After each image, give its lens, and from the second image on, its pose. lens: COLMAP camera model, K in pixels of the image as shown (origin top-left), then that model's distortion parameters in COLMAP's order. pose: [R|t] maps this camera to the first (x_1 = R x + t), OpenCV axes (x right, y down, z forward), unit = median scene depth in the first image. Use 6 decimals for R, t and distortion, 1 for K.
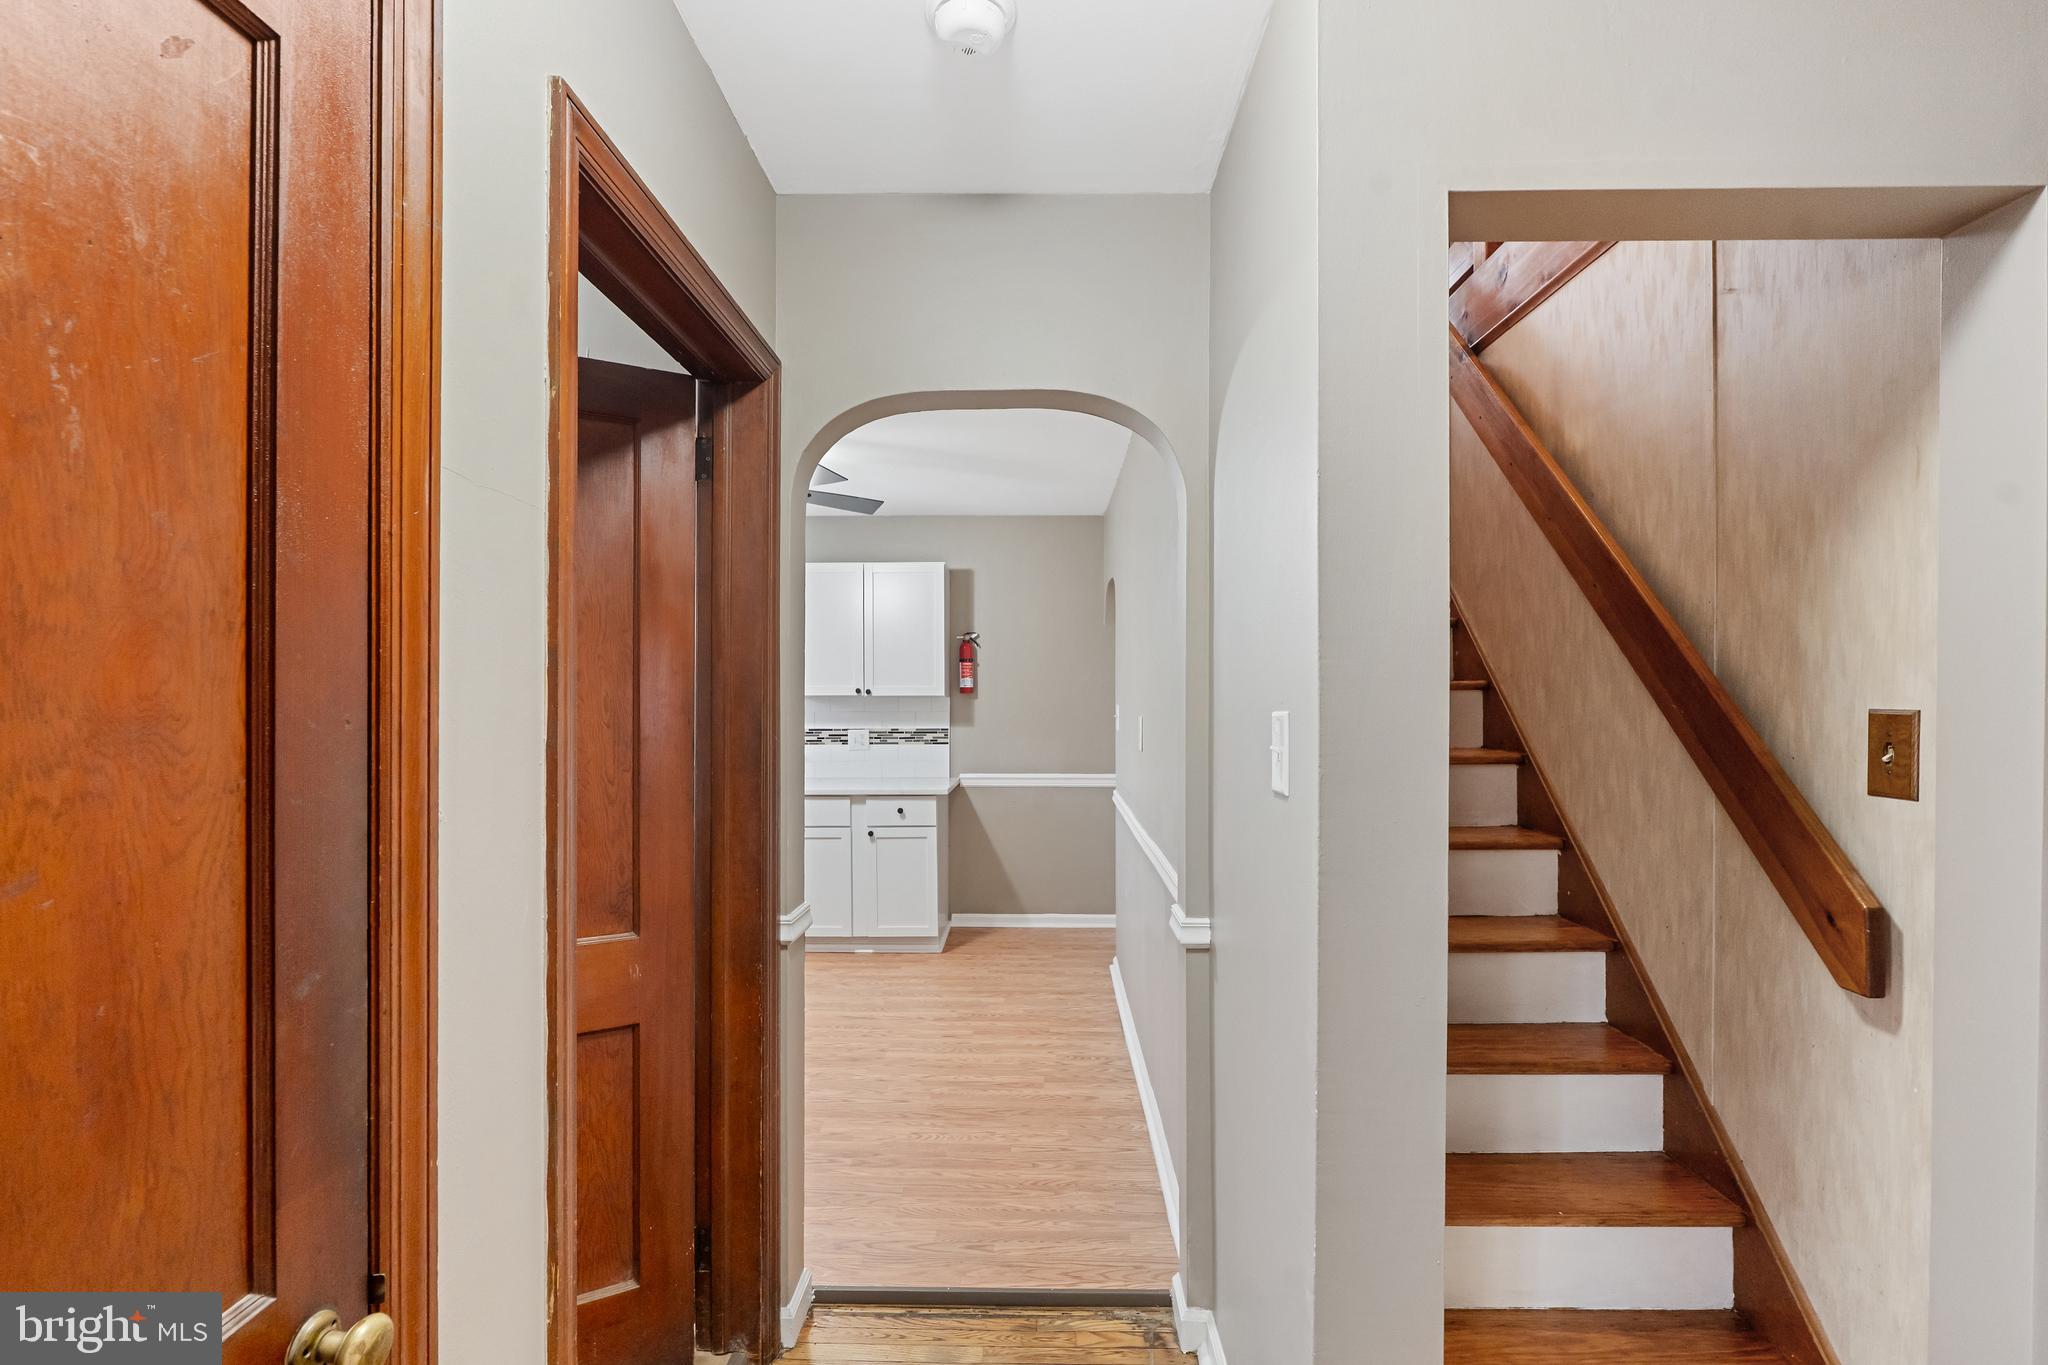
lens RADIAL K [[936.9, 0, 1022.3], [0, 936.9, 691.0], [0, 0, 1]] dist [-0.009364, 0.001271]
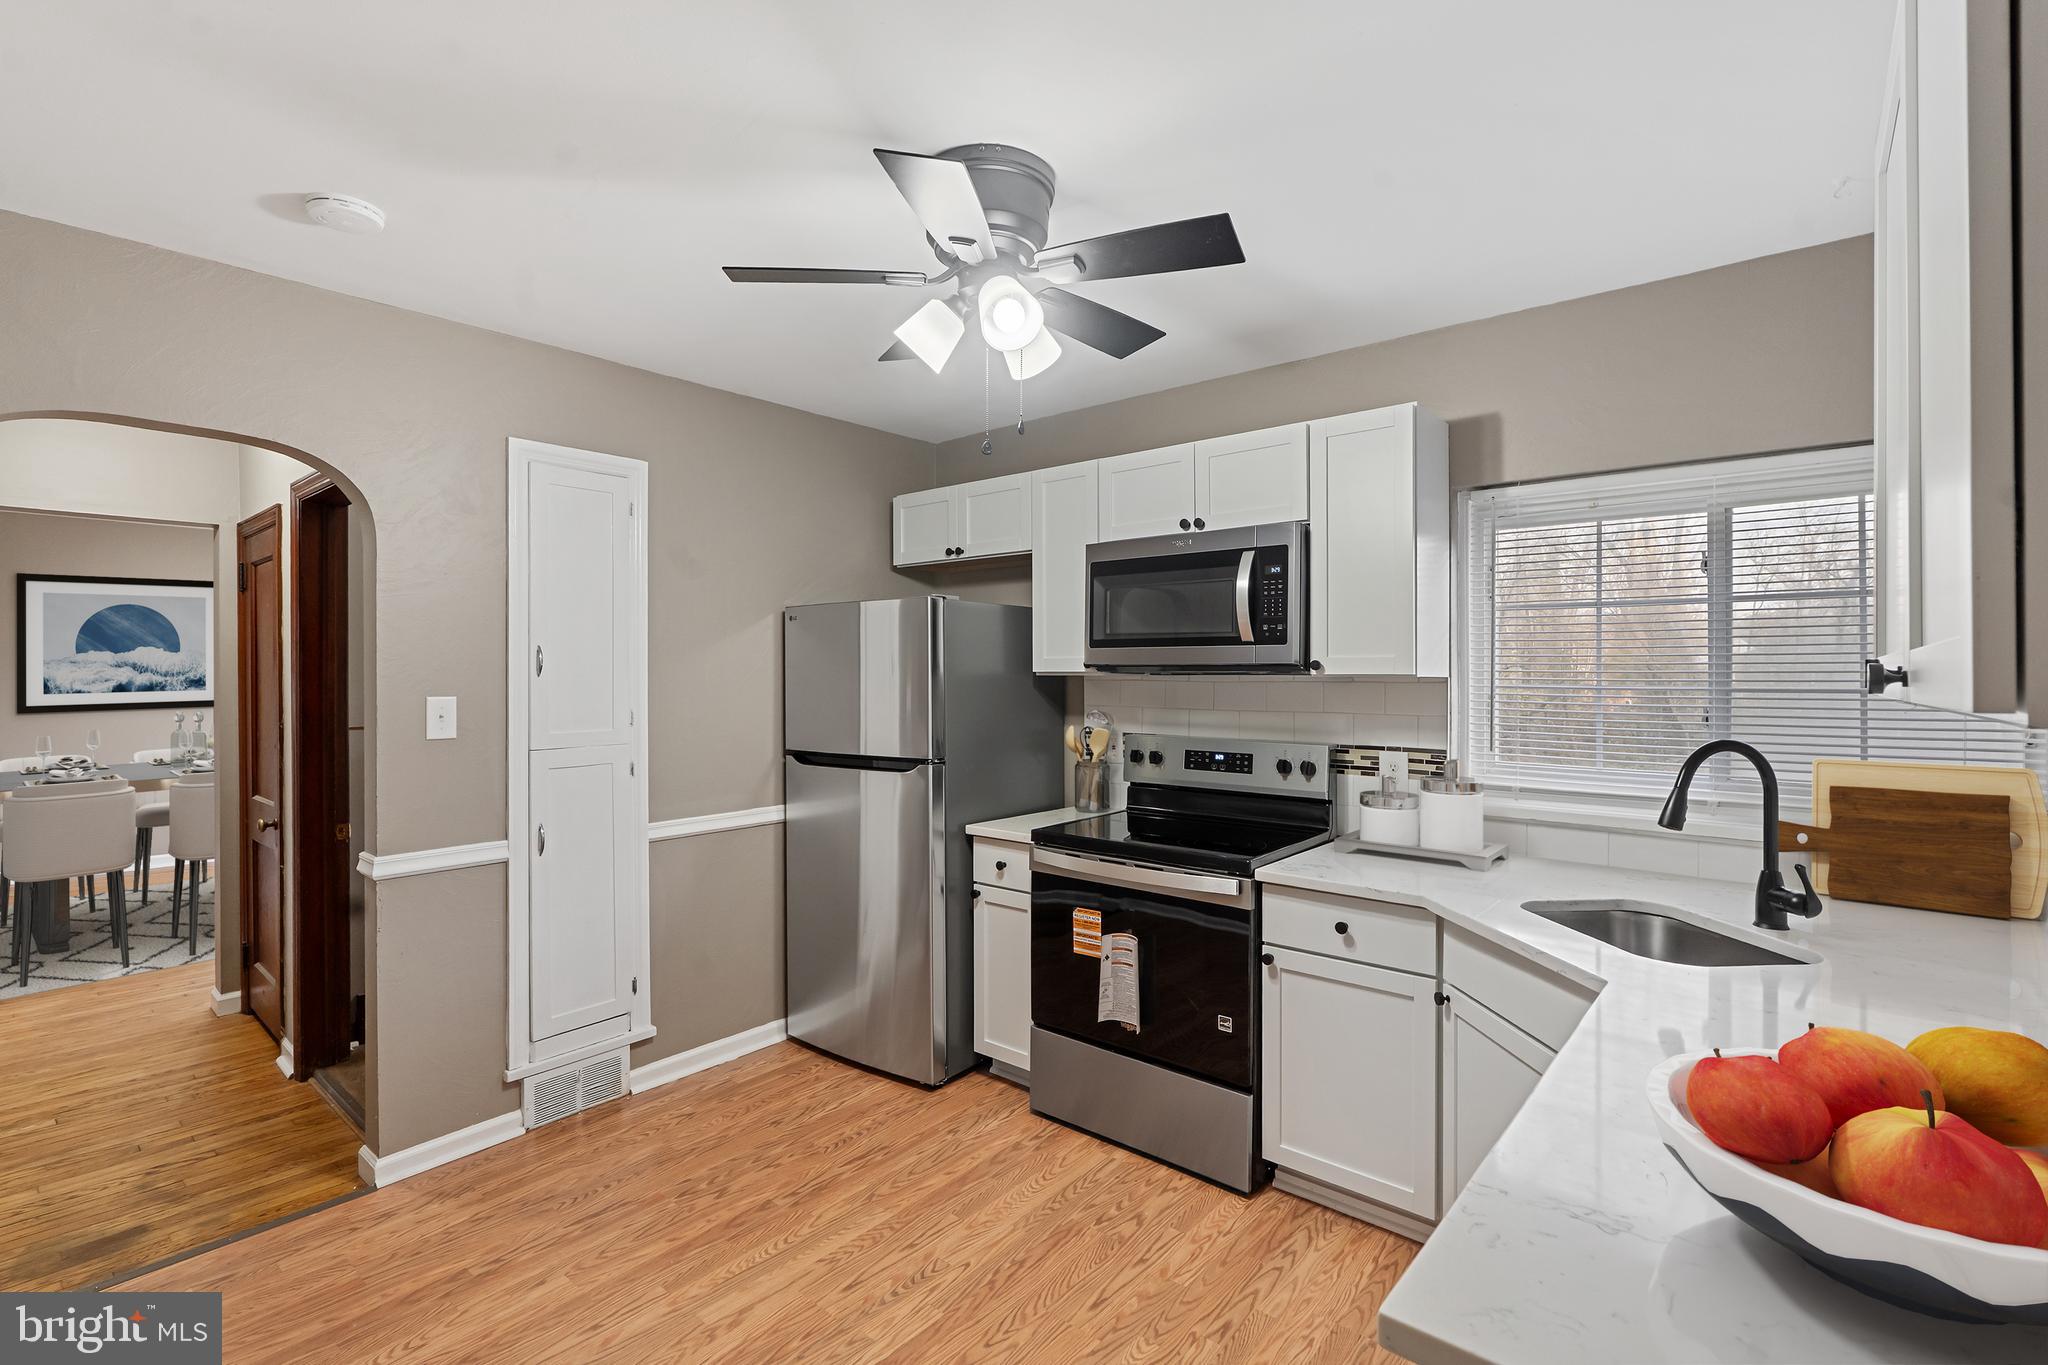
lens RADIAL K [[936.9, 0, 1018.3], [0, 936.9, 666.2], [0, 0, 1]] dist [-0.009364, 0.001271]
pose [[-0.634899, -0.004151, -0.772584, 0.068168], [0.005196, 0.999940, -0.009643, -0.002136], [0.772578, -0.010137, -0.634839, 0.933136]]
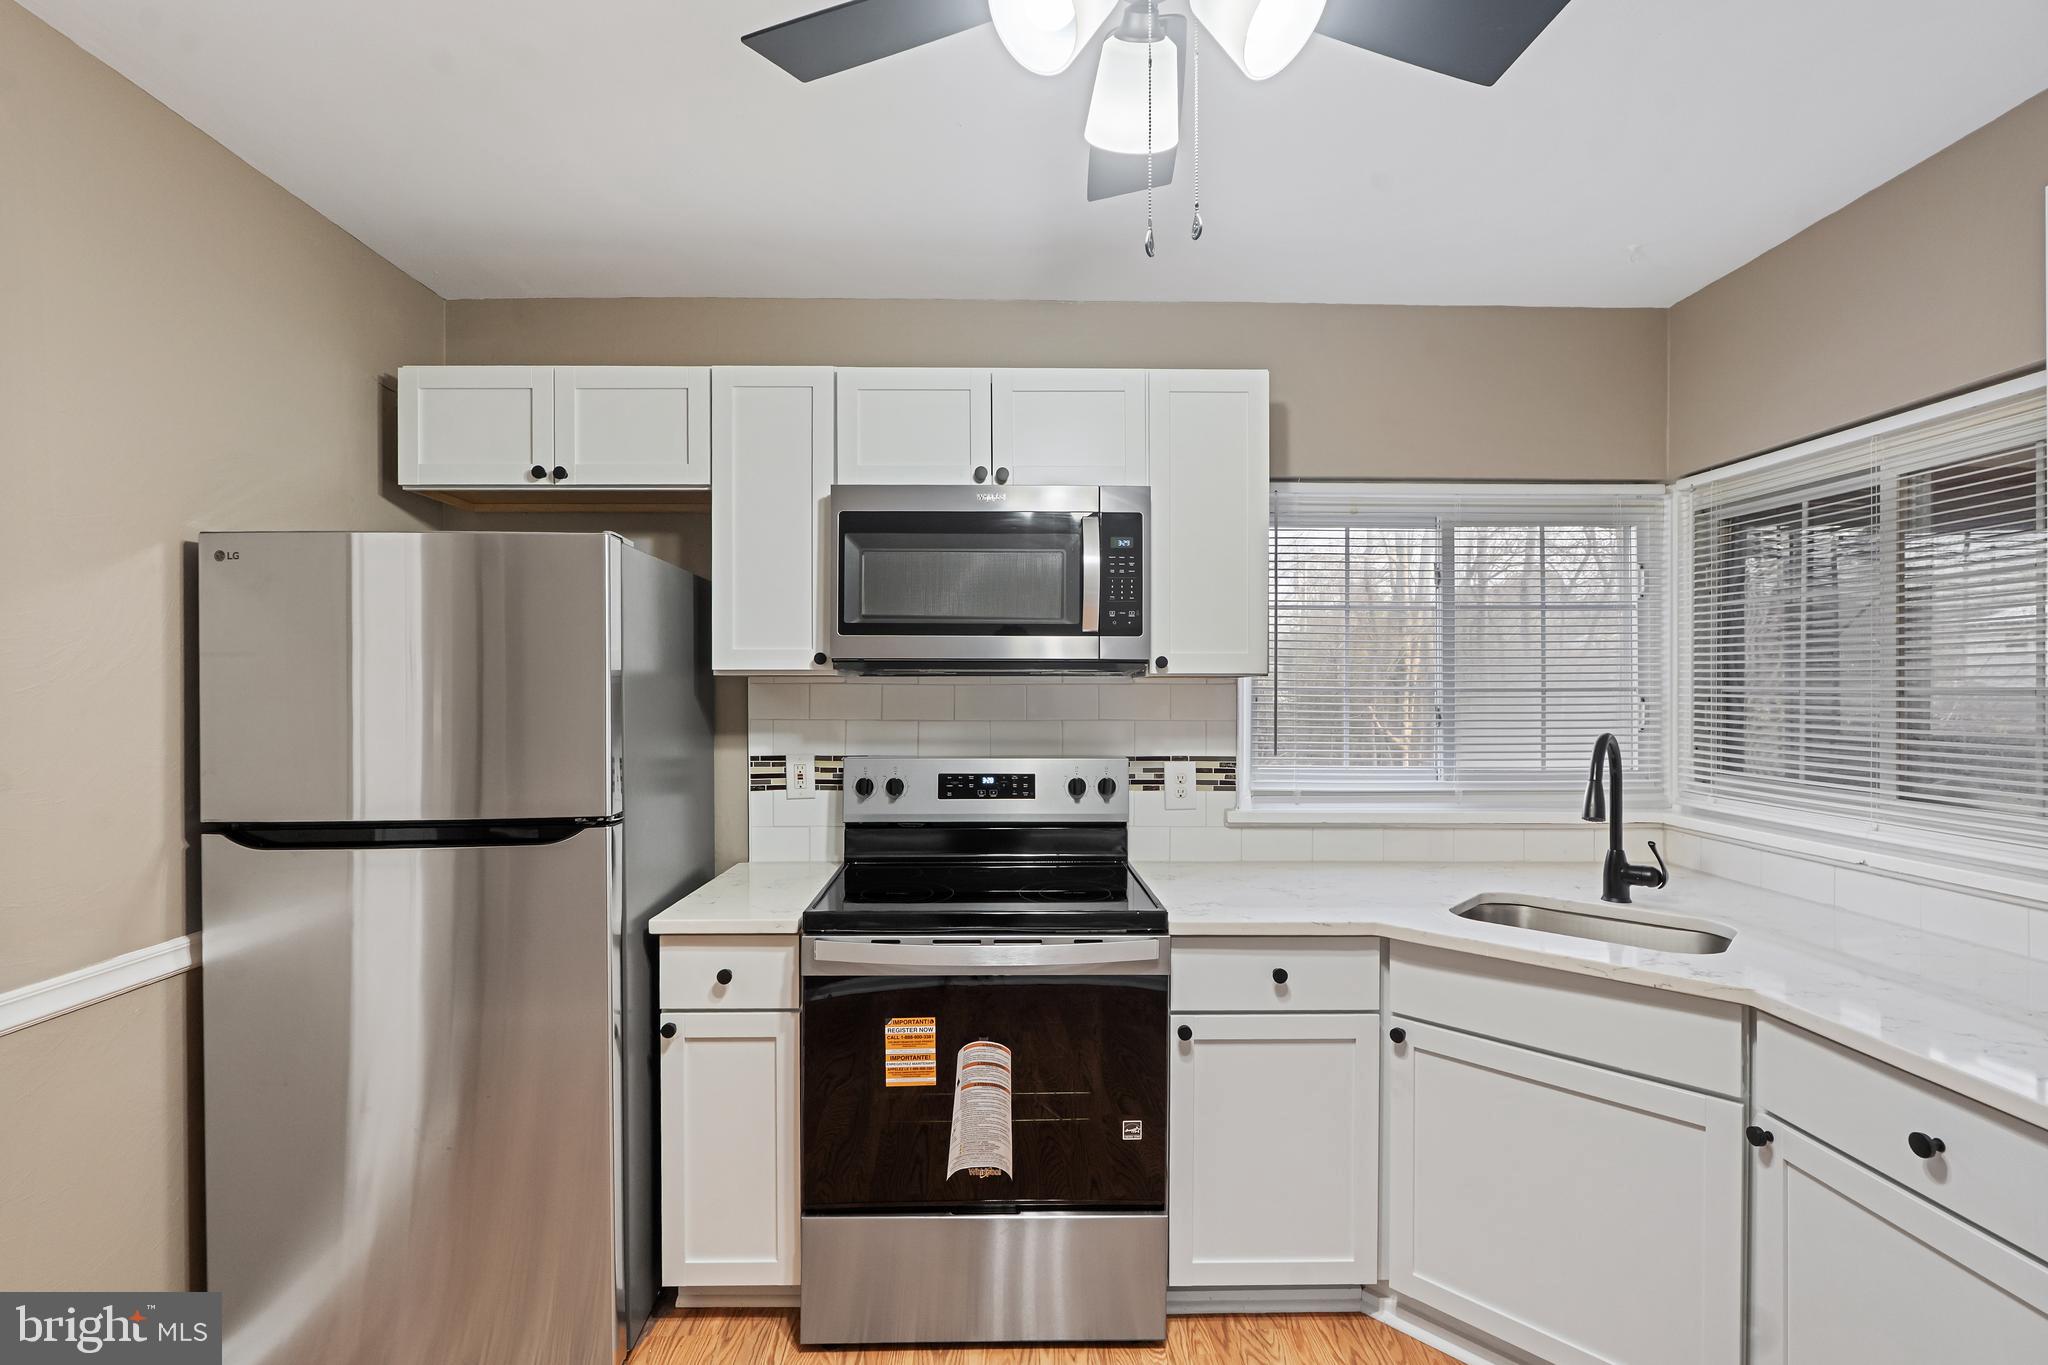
lens RADIAL K [[936.9, 0, 1023.3], [0, 936.9, 683.5], [0, 0, 1]] dist [-0.009364, 0.001271]
pose [[0.038198, -0.002617, -0.999267, -0.003019], [0.005491, 0.999982, -0.002409, 0.003275], [0.999255, -0.005395, 0.038211, 0.668415]]
